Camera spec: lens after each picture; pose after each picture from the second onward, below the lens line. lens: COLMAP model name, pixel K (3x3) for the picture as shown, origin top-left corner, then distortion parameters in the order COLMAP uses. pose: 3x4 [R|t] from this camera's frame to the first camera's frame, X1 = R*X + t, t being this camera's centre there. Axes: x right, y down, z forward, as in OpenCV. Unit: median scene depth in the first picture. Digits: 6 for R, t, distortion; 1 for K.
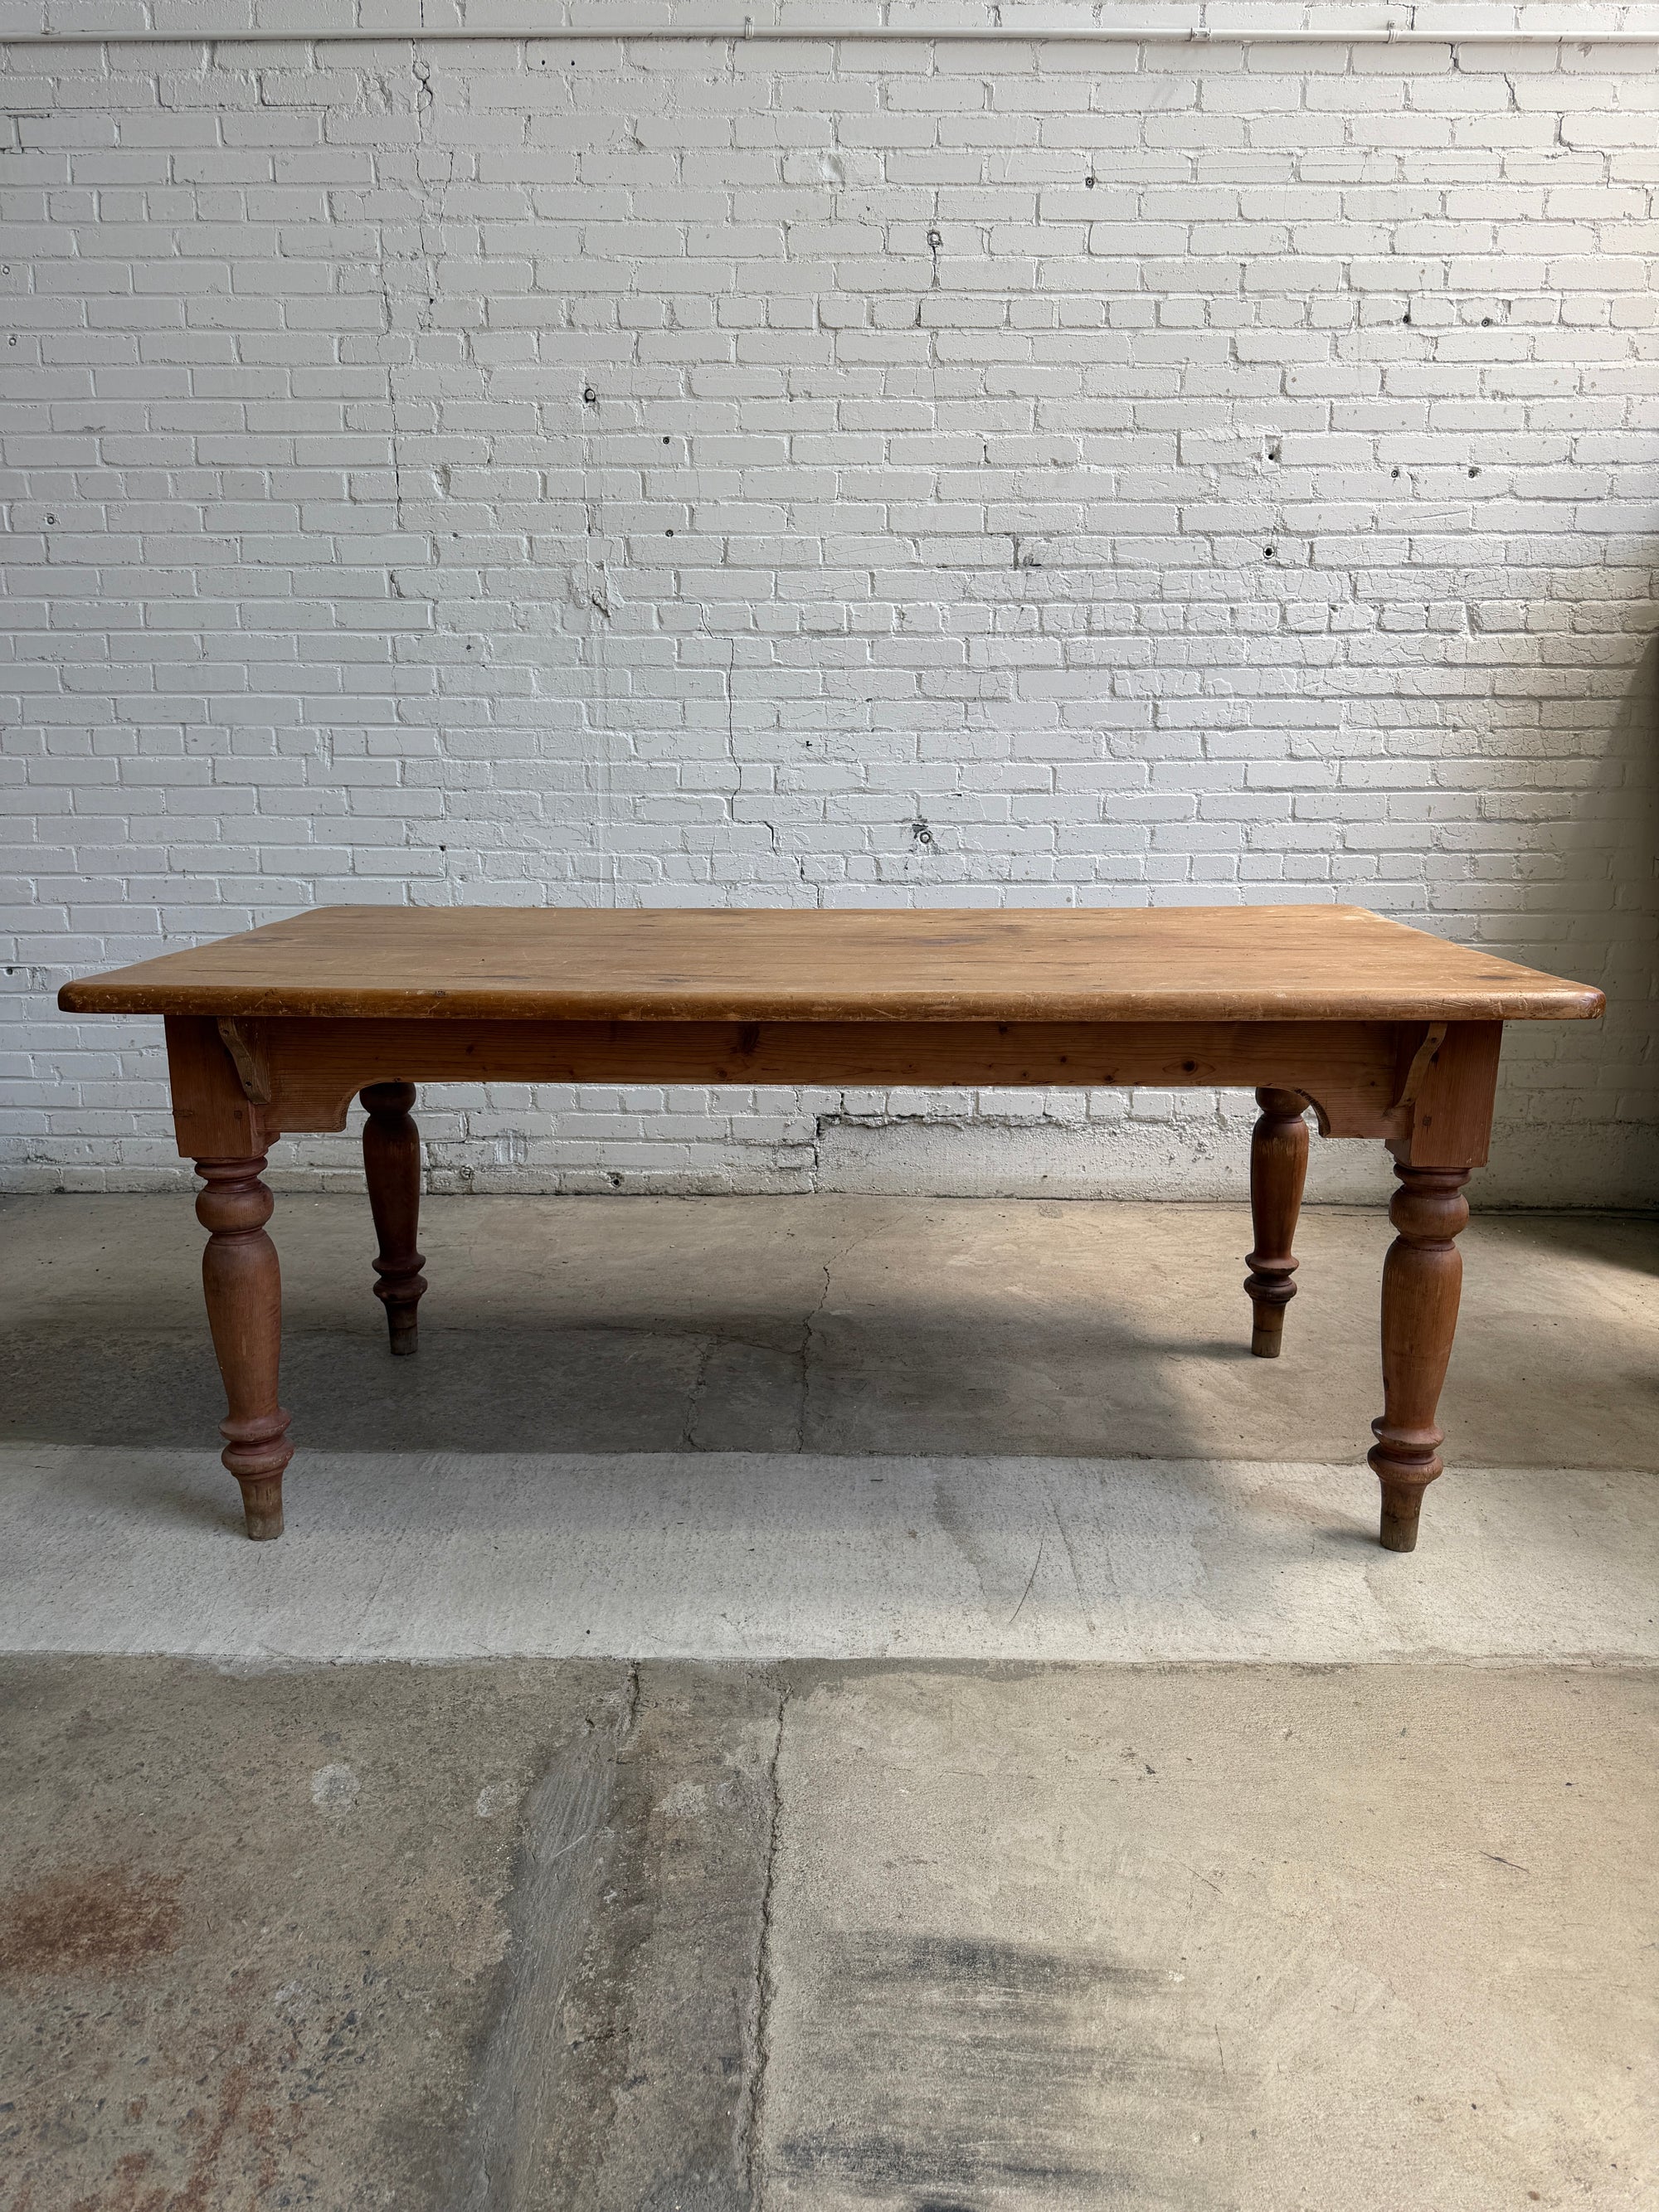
lens RADIAL K [[1629.7, 0, 834.0], [0, 1629.7, 1099.9], [0, 0, 1]] dist [0.013089, -0.023186]
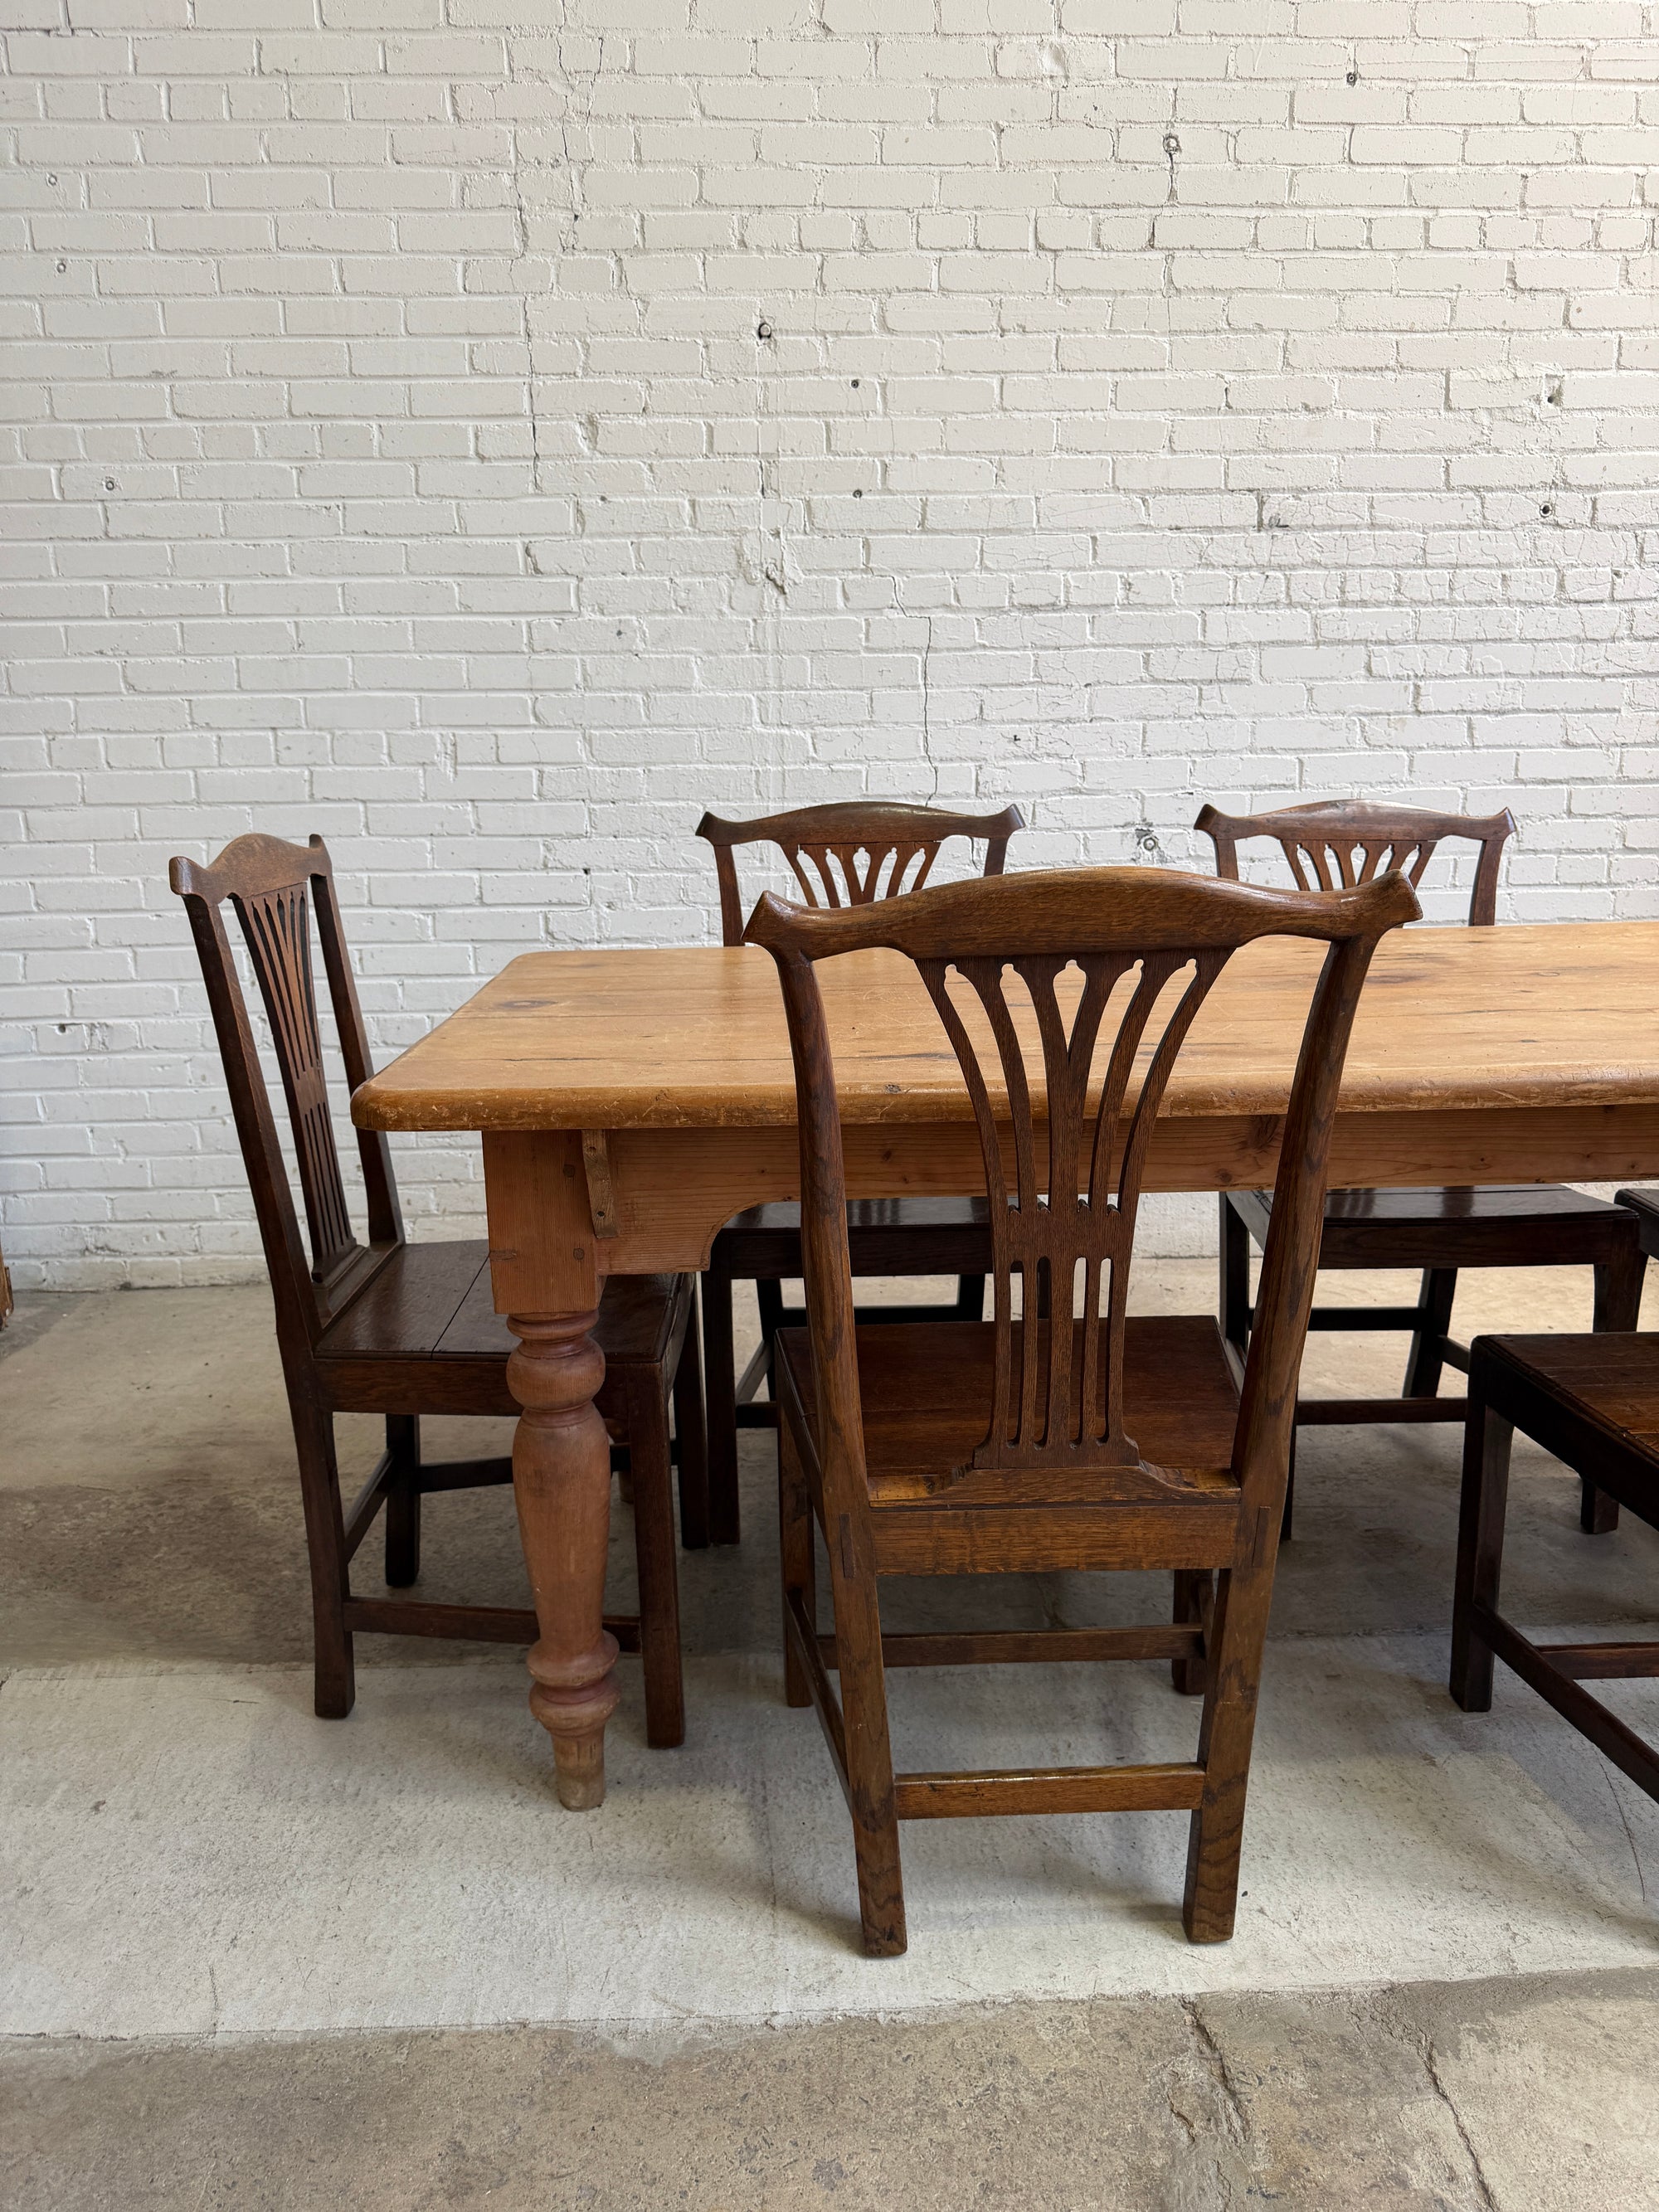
lens RADIAL K [[1629.7, 0, 833.7], [0, 1629.7, 1096.5], [0, 0, 1]] dist [0.013089, -0.023186]
pose [[0.998065, -0.029241, 0.054870, -0.172818], [0.029356, 0.999568, -0.001280, -0.034516], [-0.054809, 0.002888, 0.998493, 0.158775]]
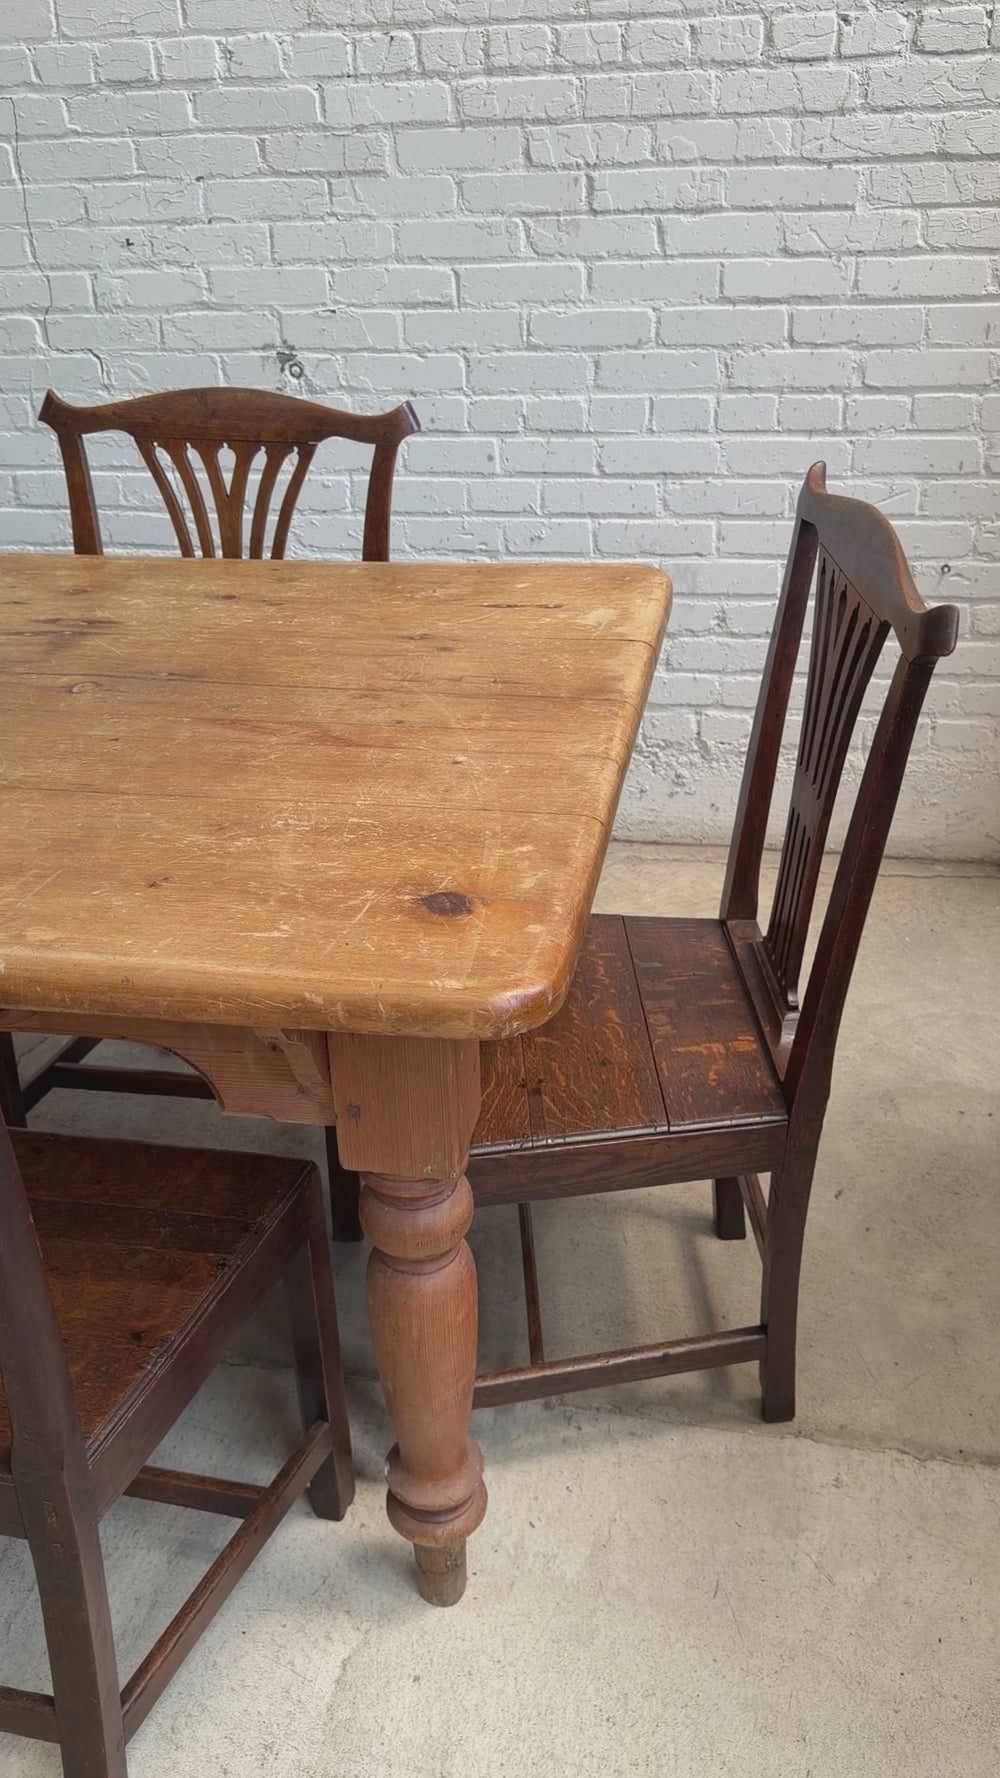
lens RADIAL K [[1604.0, 0, 496.9], [0, 1604.0, 887.9], [0, 0, 1]] dist [0.033341, -0.074876]
pose [[0.983085, 0.050436, -0.176070, 0.309355], [-0.001687, 0.963788, 0.266664, -0.138691], [0.183144, -0.261856, 0.947570, 0.267315]]
